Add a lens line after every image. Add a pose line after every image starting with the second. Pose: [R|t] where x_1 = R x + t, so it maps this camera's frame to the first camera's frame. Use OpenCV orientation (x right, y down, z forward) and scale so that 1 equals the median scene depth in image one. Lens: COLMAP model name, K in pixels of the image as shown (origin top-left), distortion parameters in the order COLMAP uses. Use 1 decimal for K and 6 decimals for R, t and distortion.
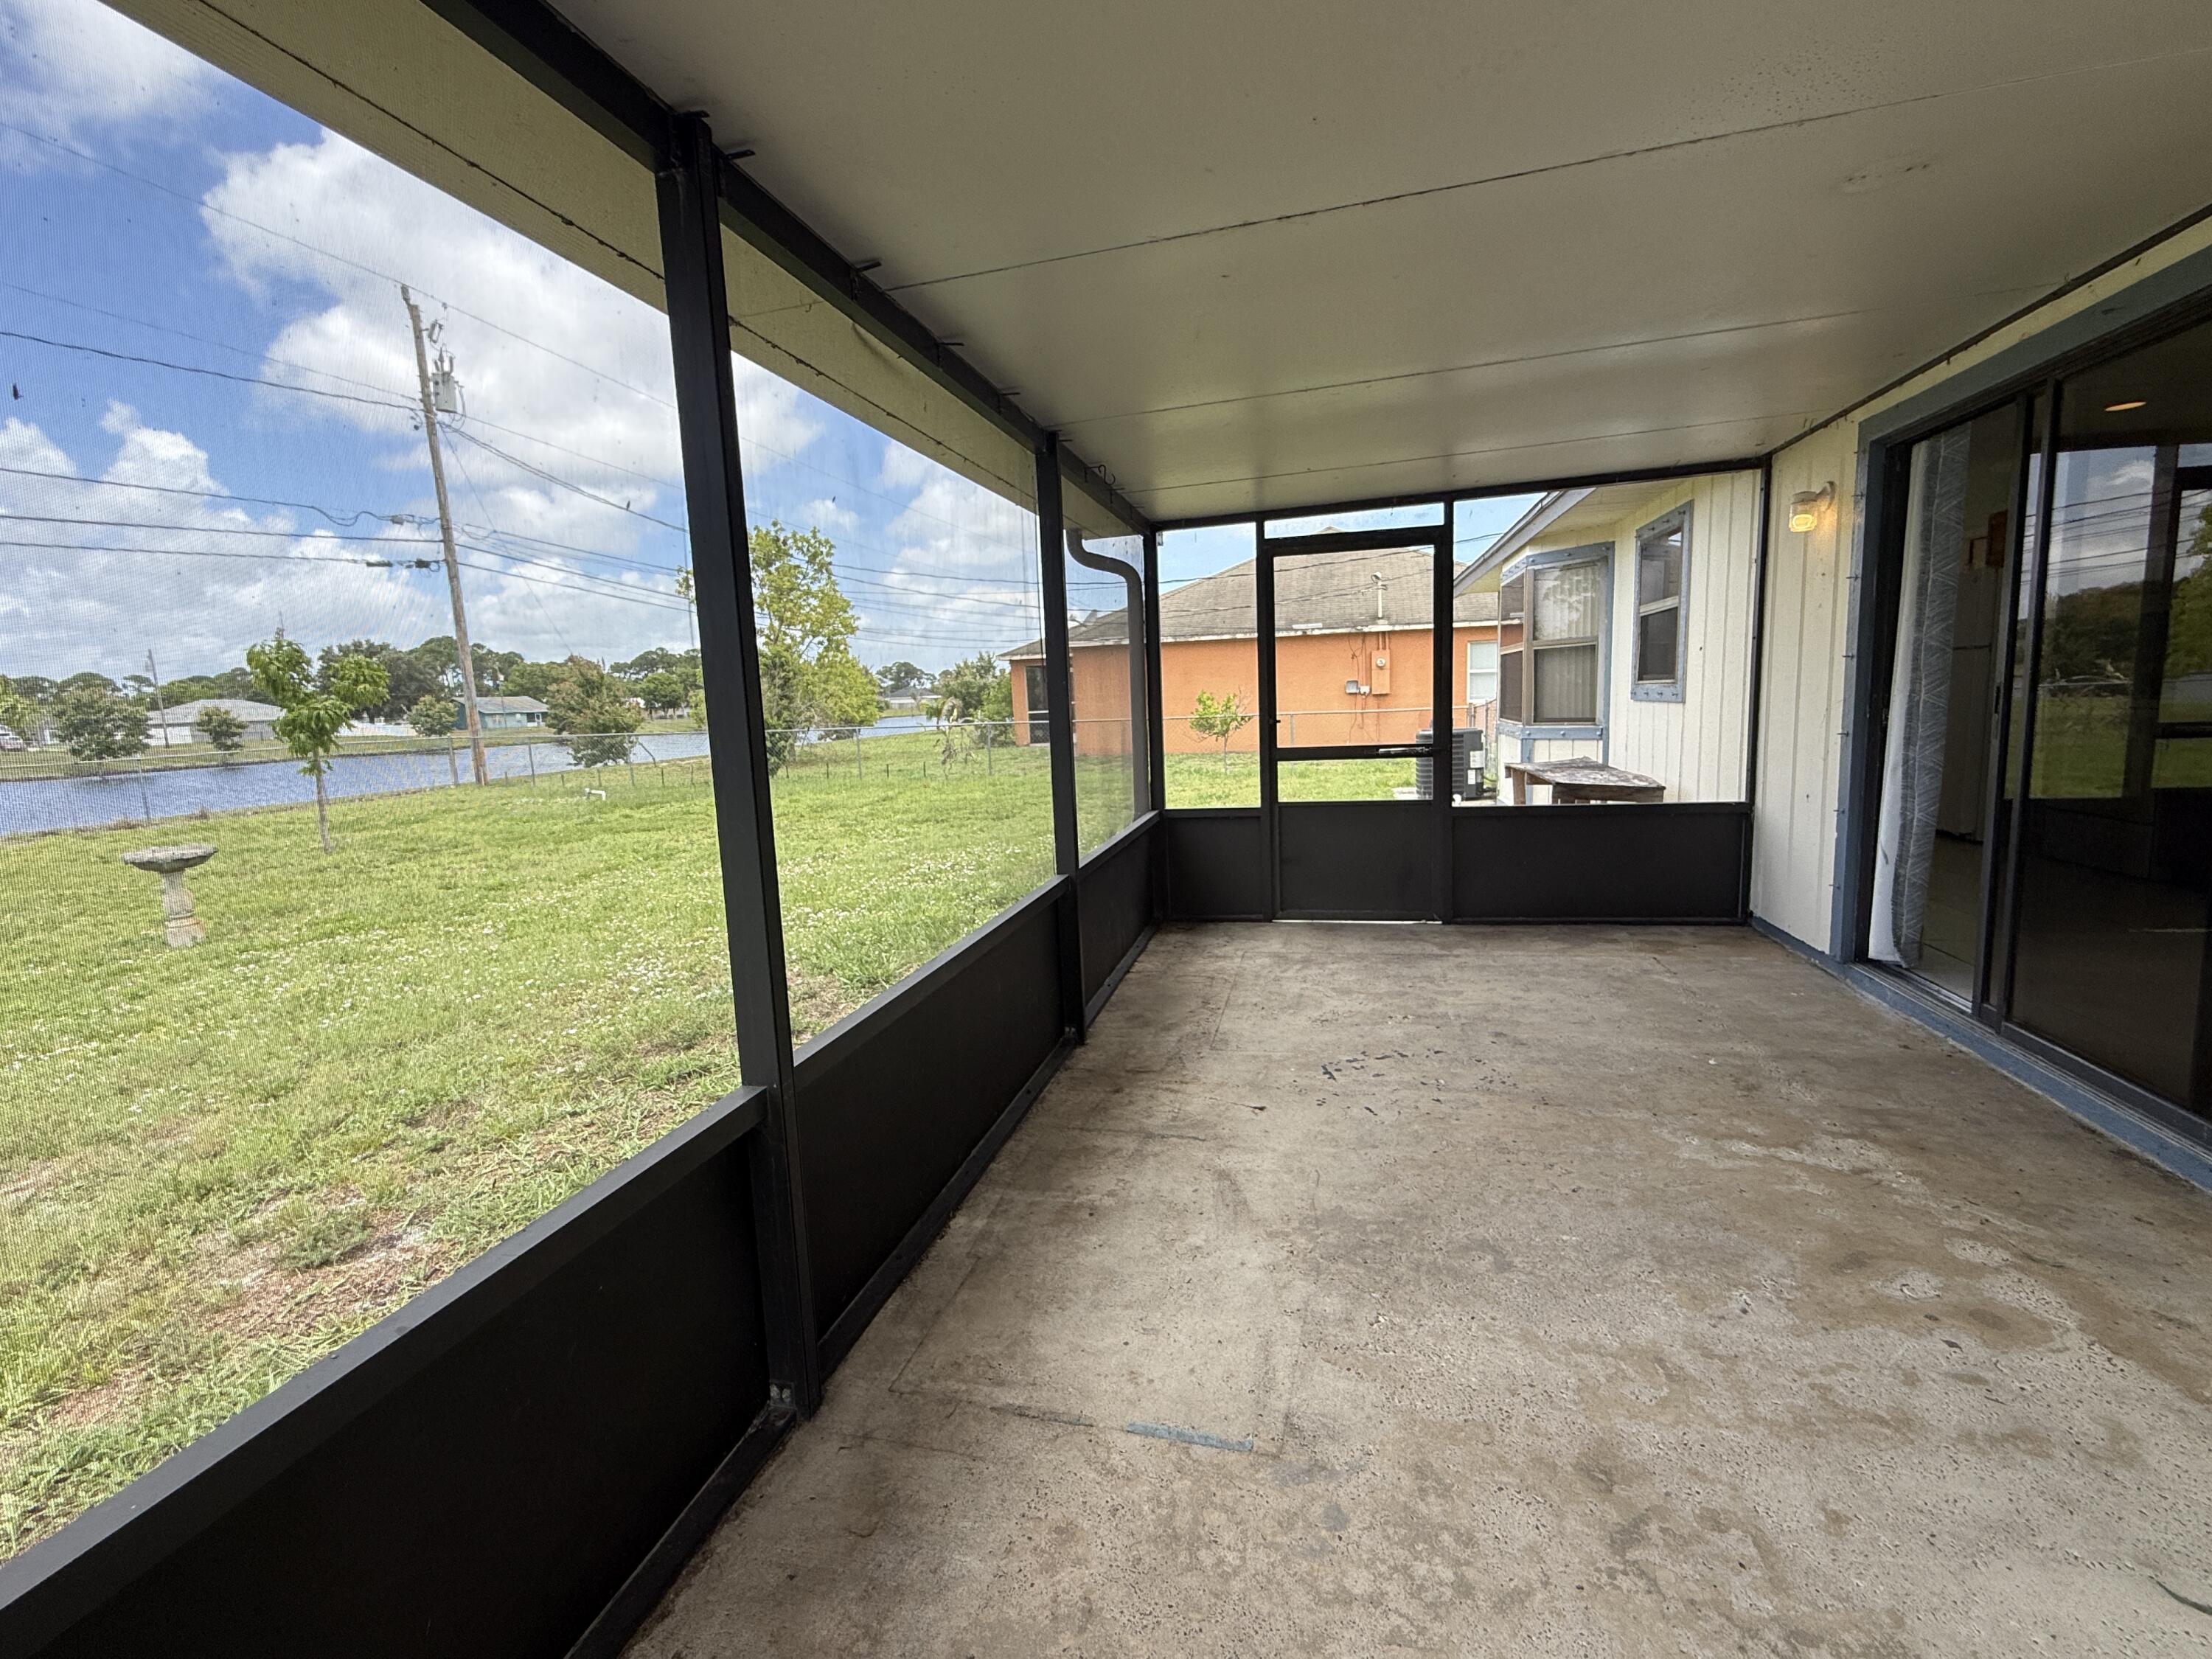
lens RADIAL K [[1007.8, 0, 1106.0], [0, 1007.8, 829.5], [0, 0, 1]] dist [-0.002273, -0.000288]
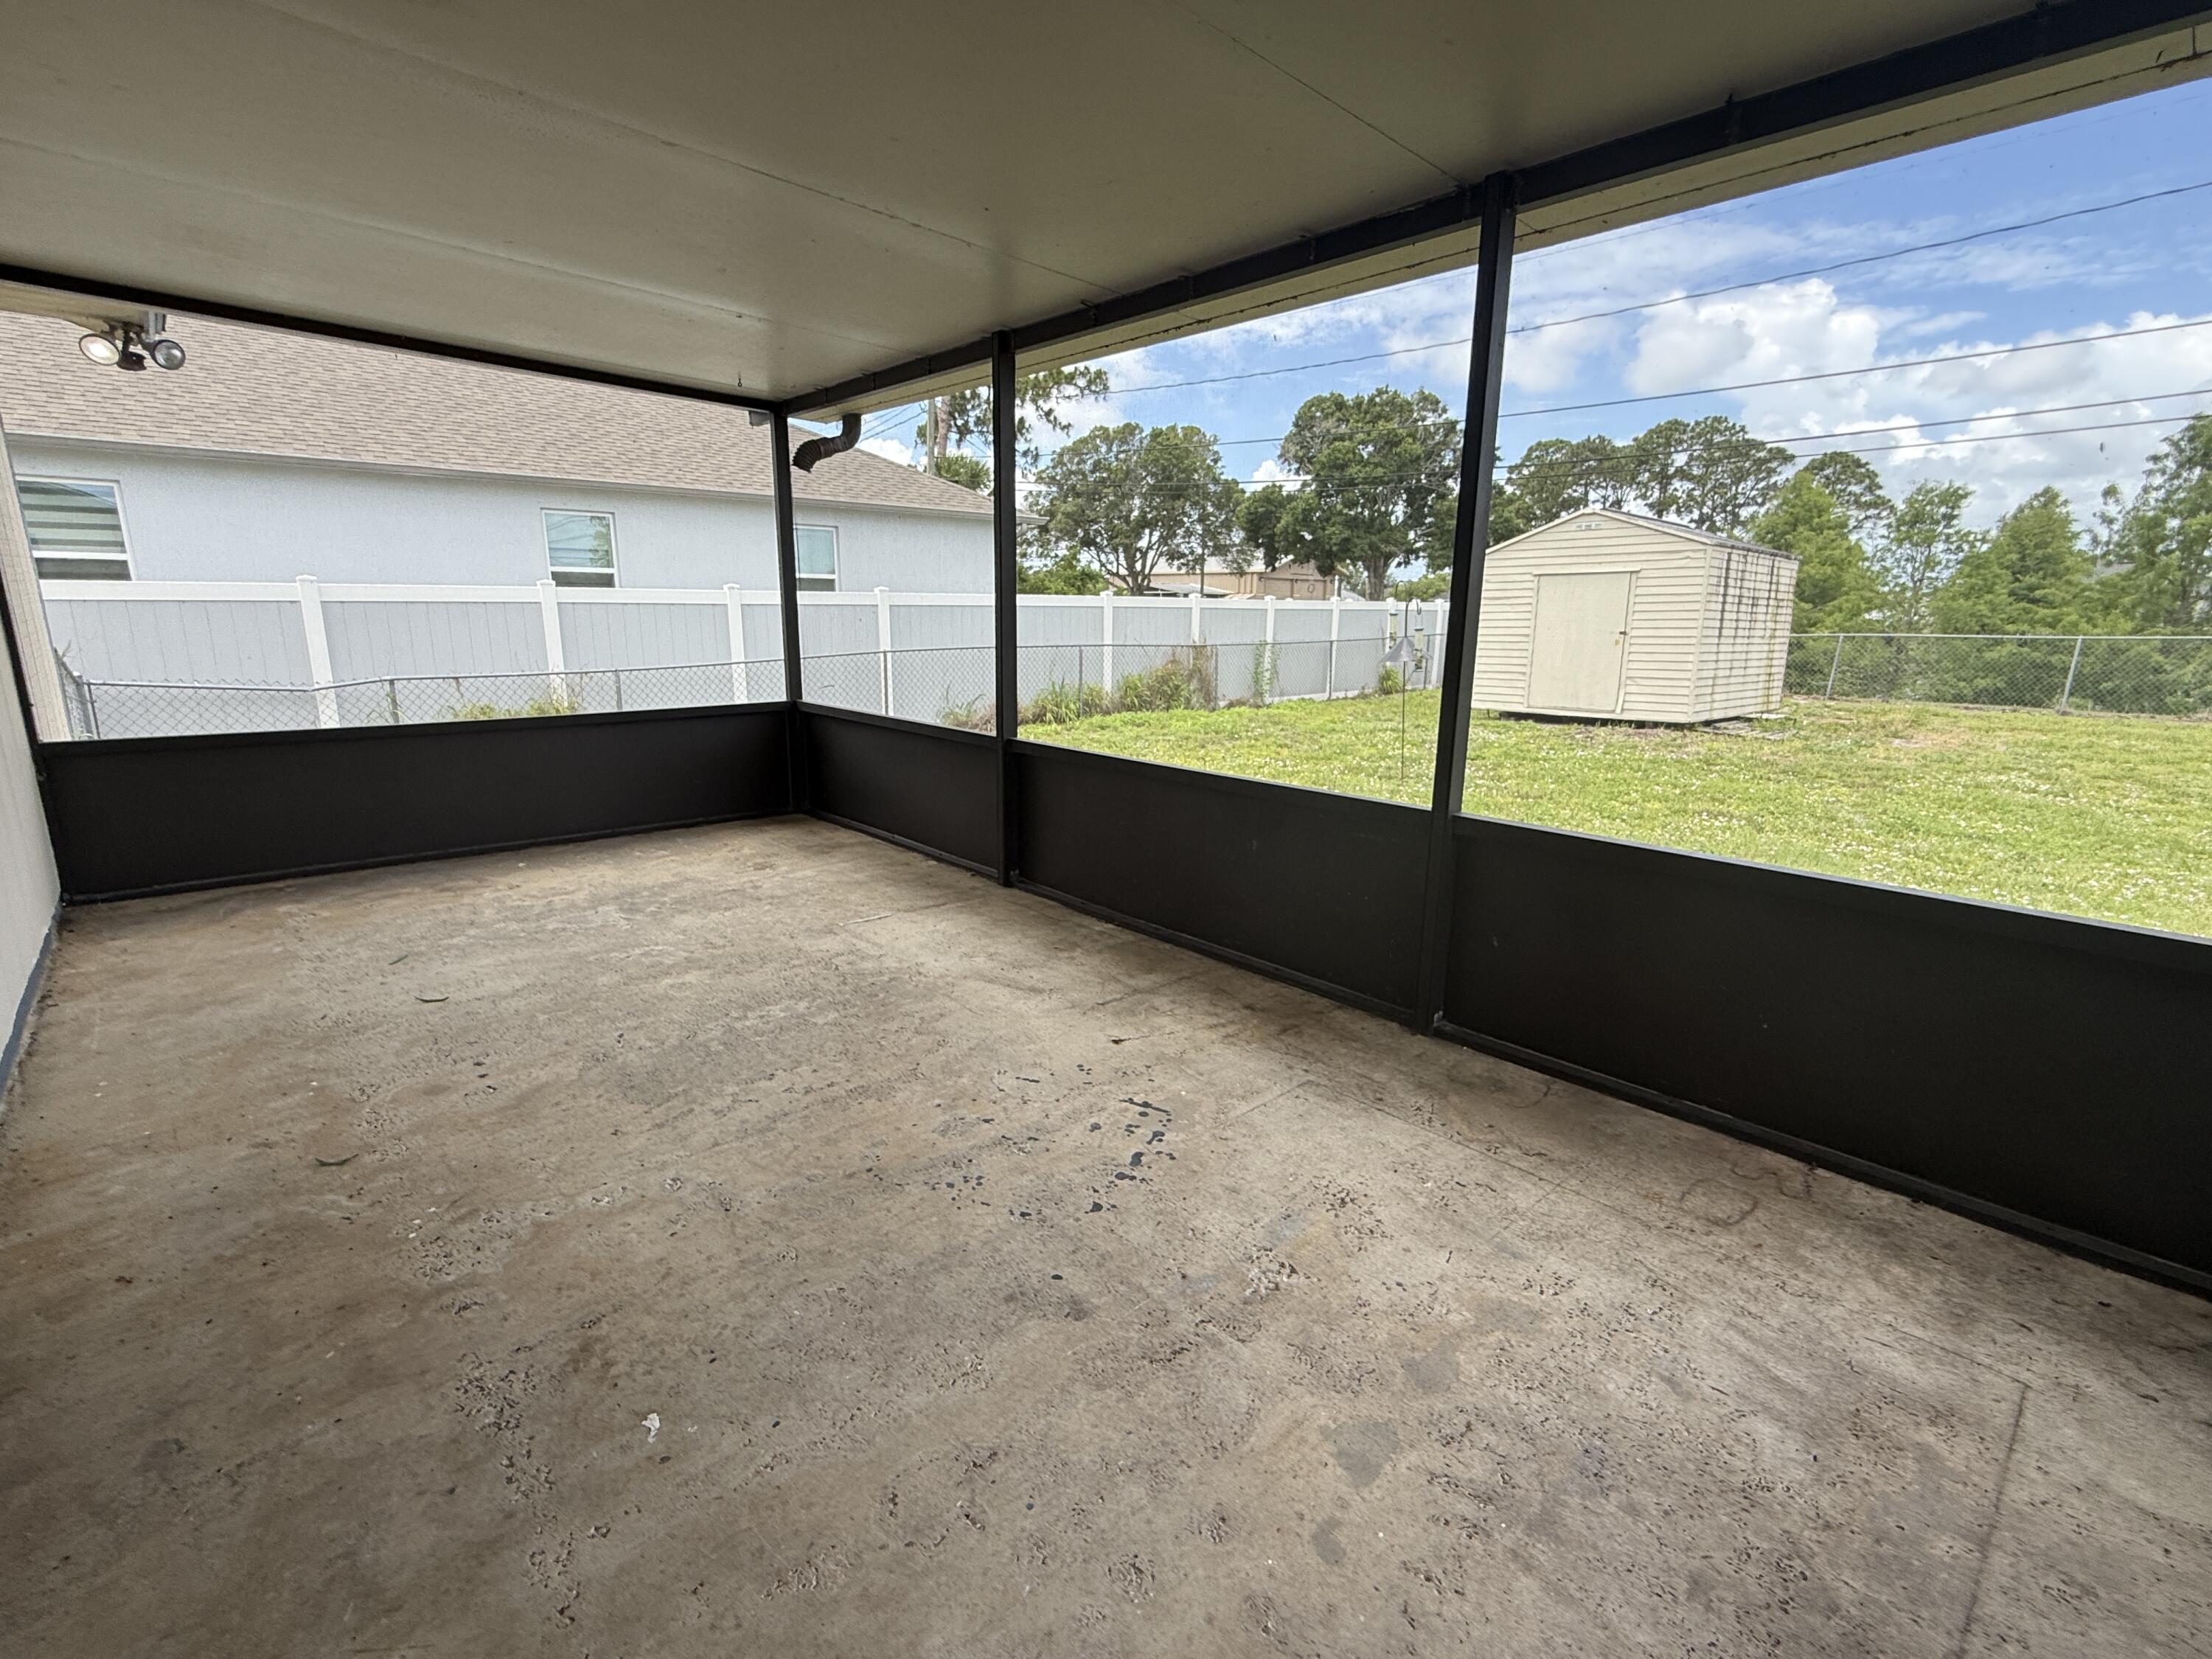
lens RADIAL K [[995.7, 0, 1103.4], [0, 995.7, 831.0], [0, 0, 1]] dist [-0.000007, -0.000308]
pose [[-0.567166, 0.215725, -0.794849, 0.675746], [-0.097879, 0.940593, 0.325122, -0.154542], [0.817767, 0.262198, -0.512357, 1.139339]]
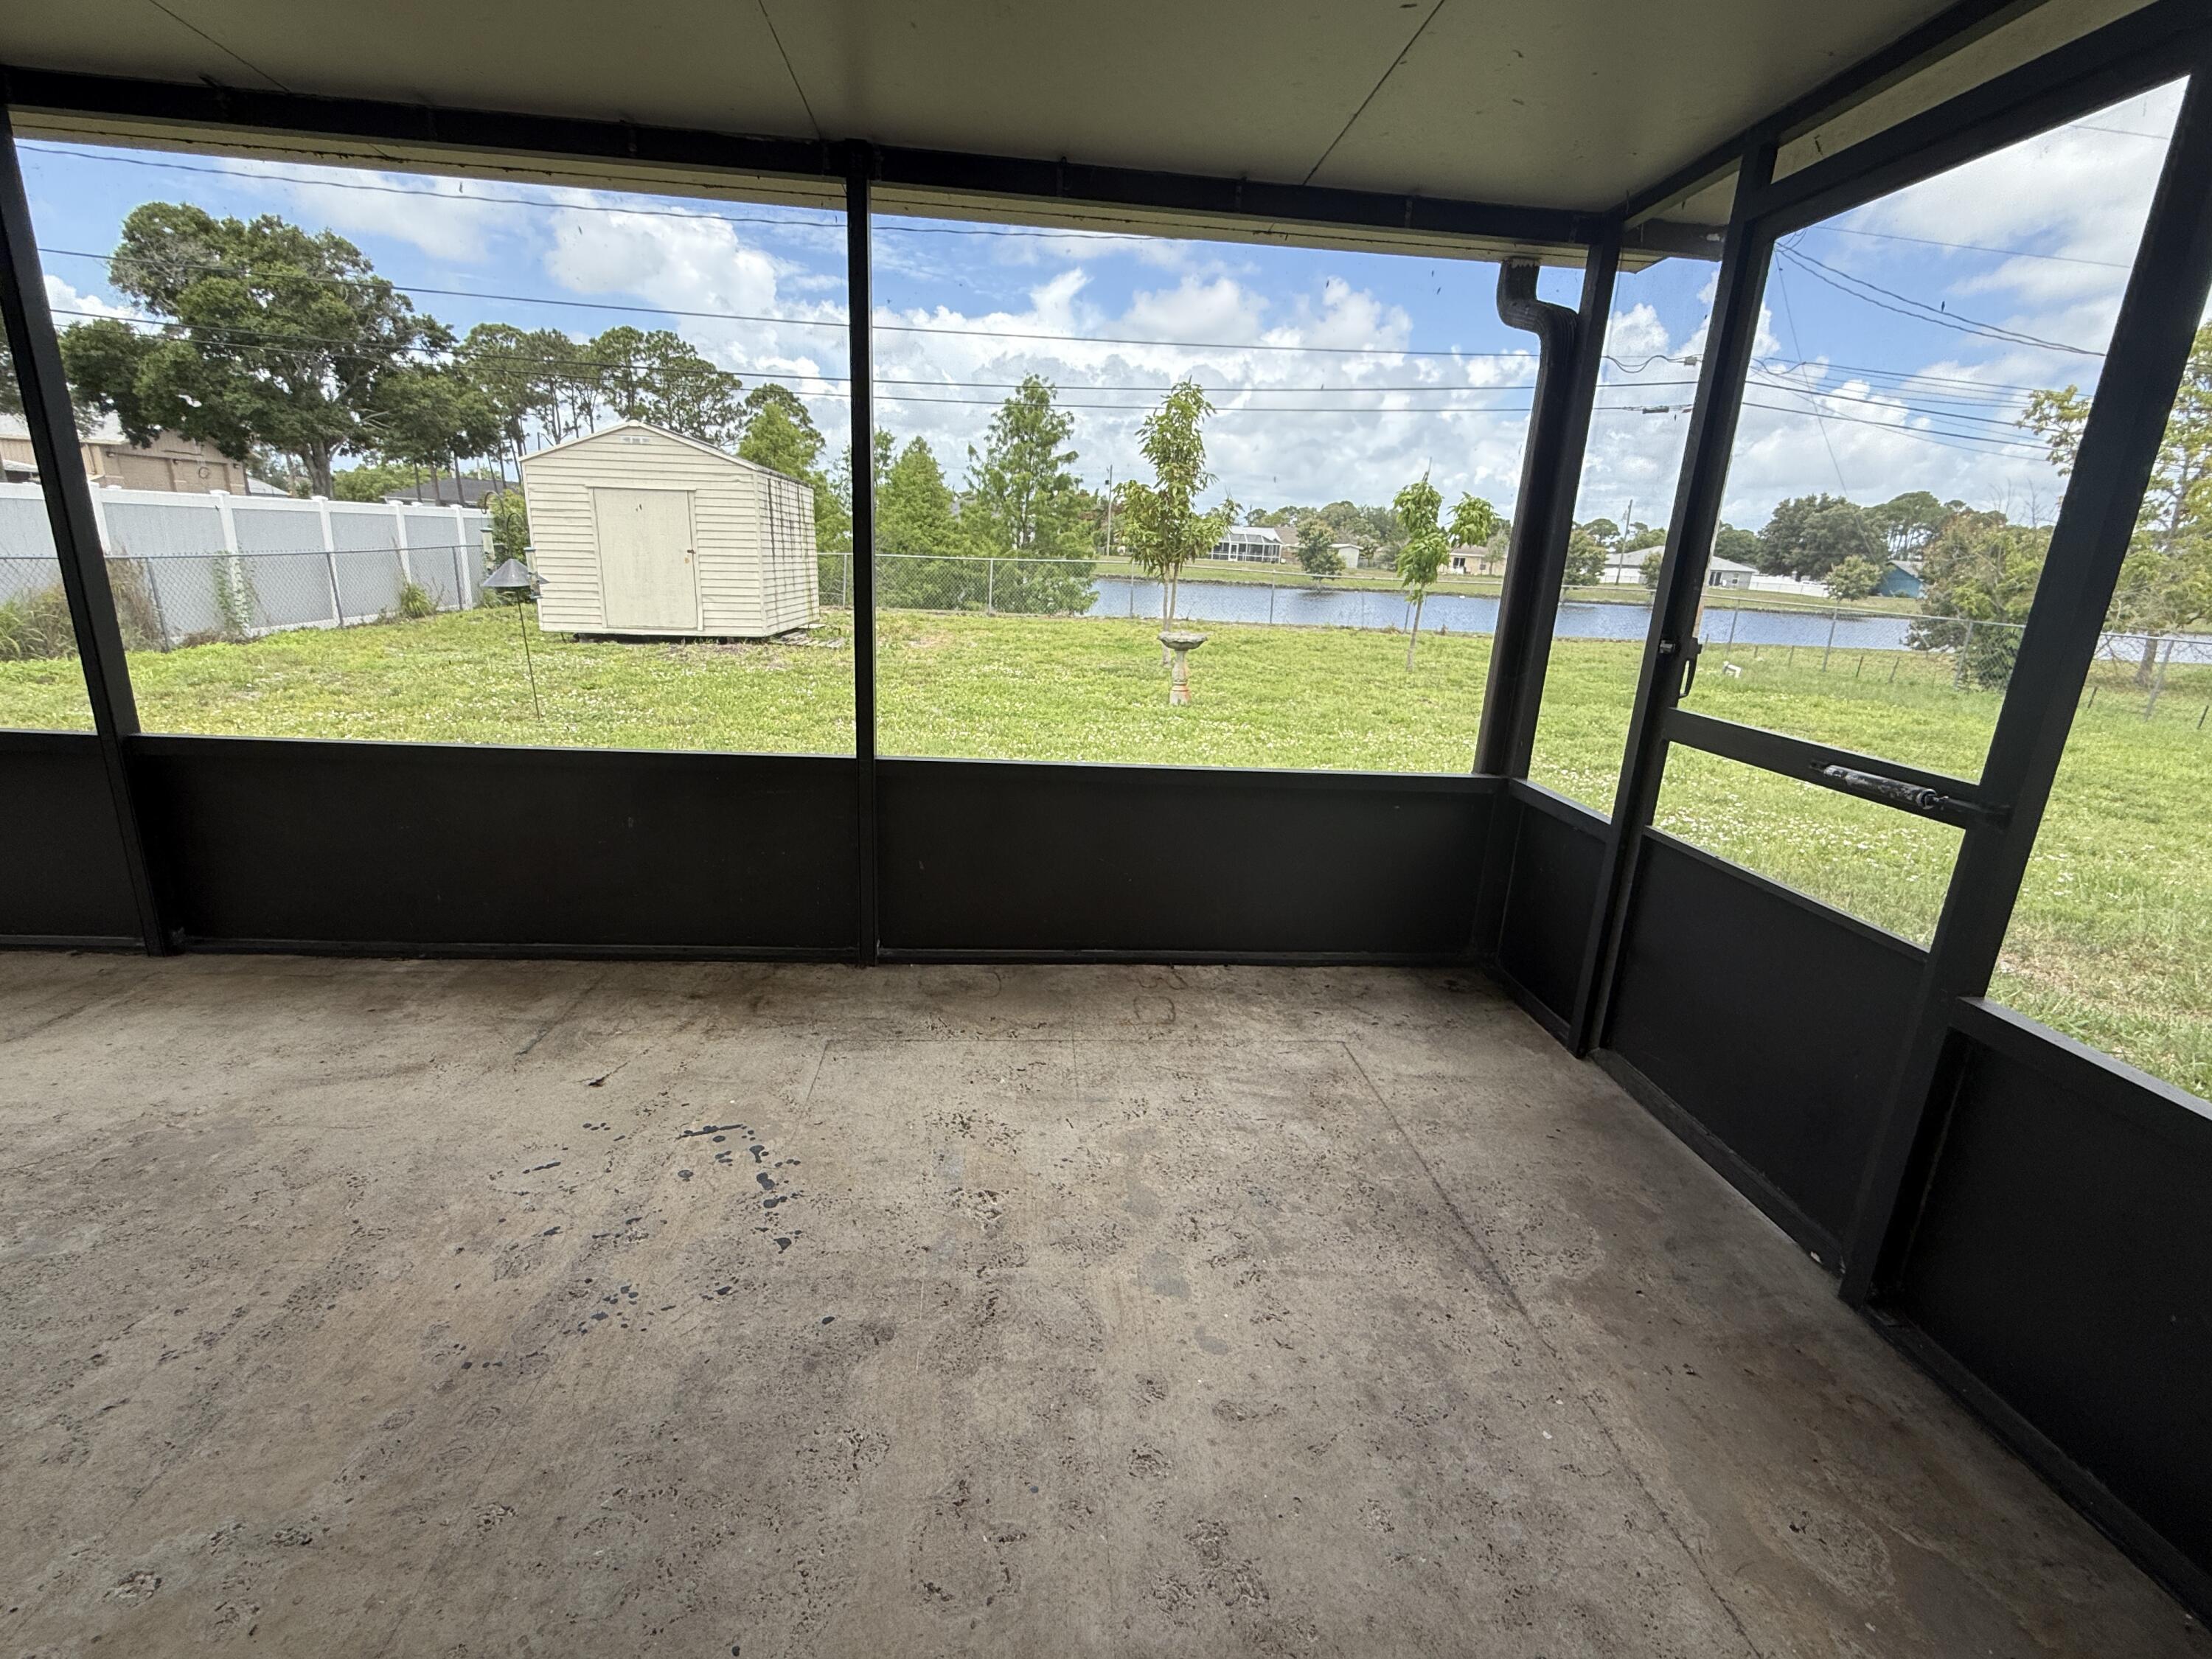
lens RADIAL K [[995.7, 0, 1103.4], [0, 995.7, 831.0], [0, 0, 1]] dist [-0.000007, -0.000308]
pose [[0.307631, 0.316464, -0.897337, 0.720638], [-0.189809, 0.944526, 0.268035, -0.143919], [0.932382, 0.087867, 0.350634, 0.877156]]
